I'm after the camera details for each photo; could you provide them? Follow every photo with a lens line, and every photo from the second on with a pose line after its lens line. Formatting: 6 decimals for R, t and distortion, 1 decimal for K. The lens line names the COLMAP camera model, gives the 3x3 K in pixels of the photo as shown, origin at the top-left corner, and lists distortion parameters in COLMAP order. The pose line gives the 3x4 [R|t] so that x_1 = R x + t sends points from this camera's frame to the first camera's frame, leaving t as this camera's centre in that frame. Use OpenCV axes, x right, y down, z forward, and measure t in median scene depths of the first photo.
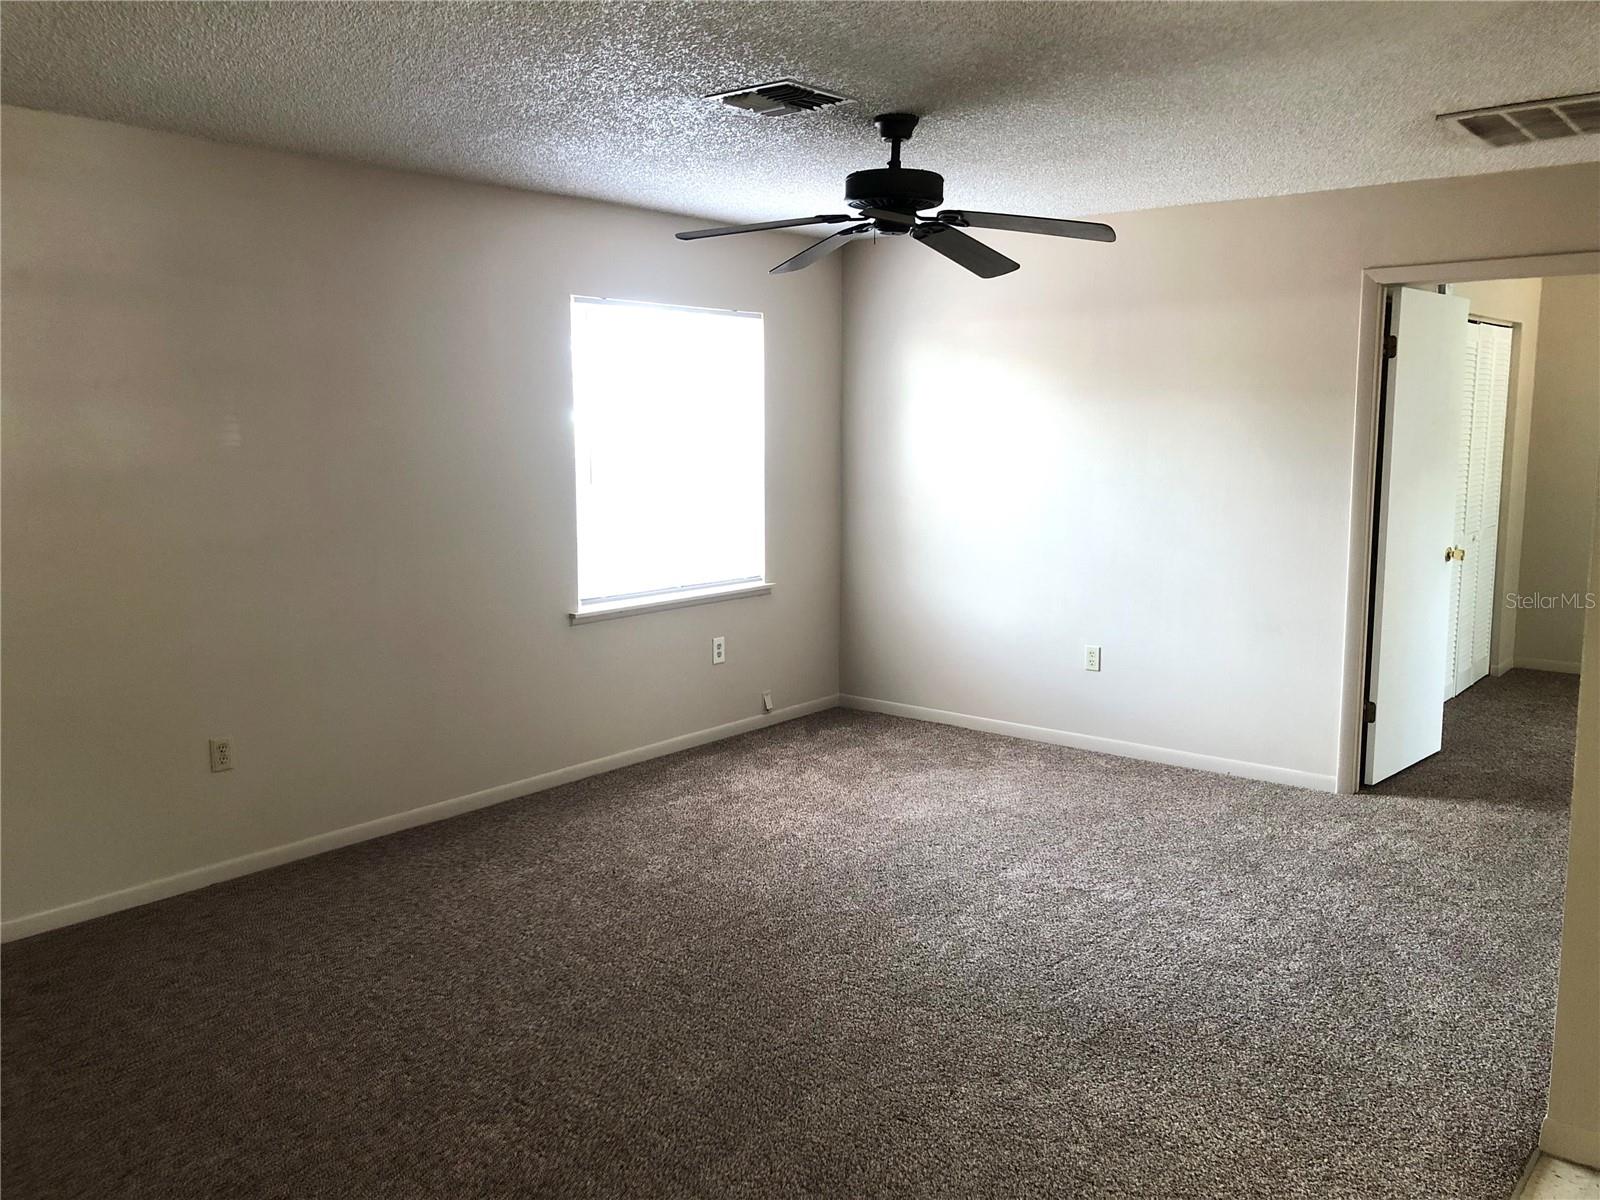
lens RADIAL K [[1306.4, 0, 795.2], [0, 1306.4, 576.3], [0, 0, 1]] dist [0.130984, -0.324248]
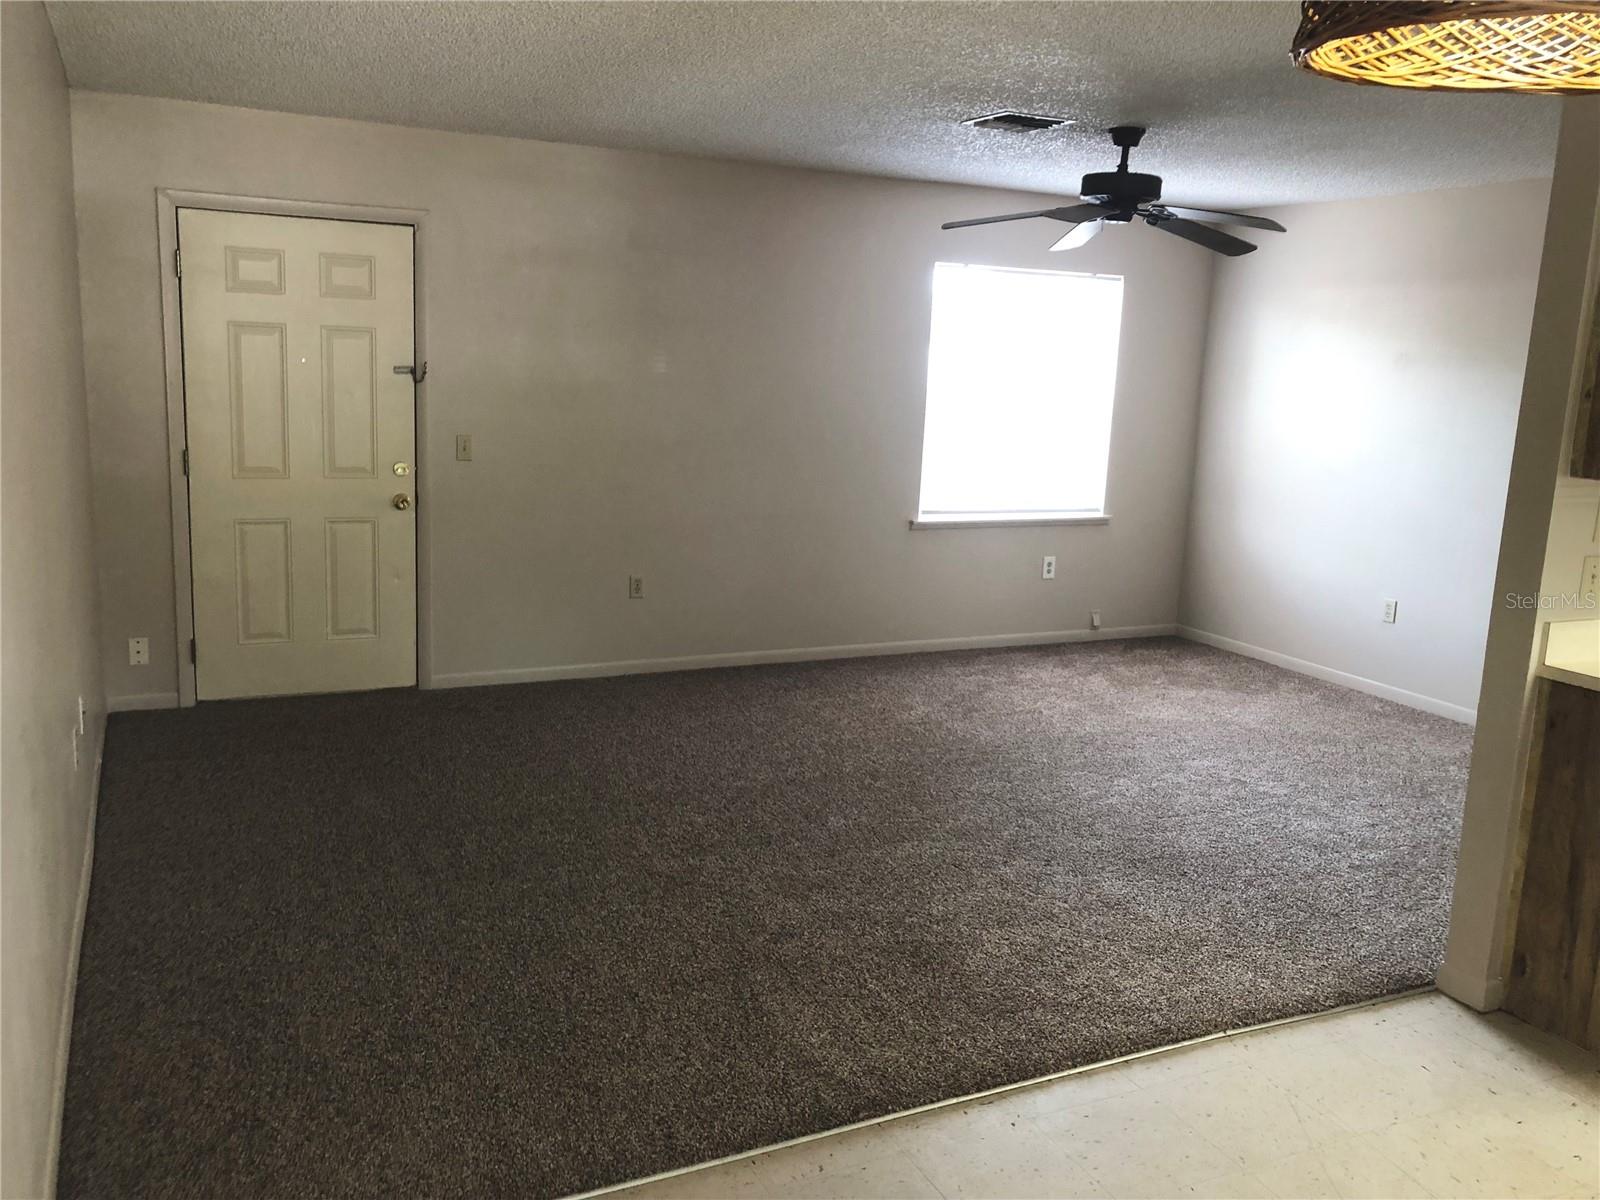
lens RADIAL K [[1306.4, 0, 795.2], [0, 1306.4, 576.3], [0, 0, 1]] dist [0.130984, -0.324248]
pose [[0.908373, 0.111134, -0.403122, 0.287213], [-0.094388, 0.993650, 0.061244, 0.018882], [0.407369, -0.017583, 0.913094, -0.224856]]
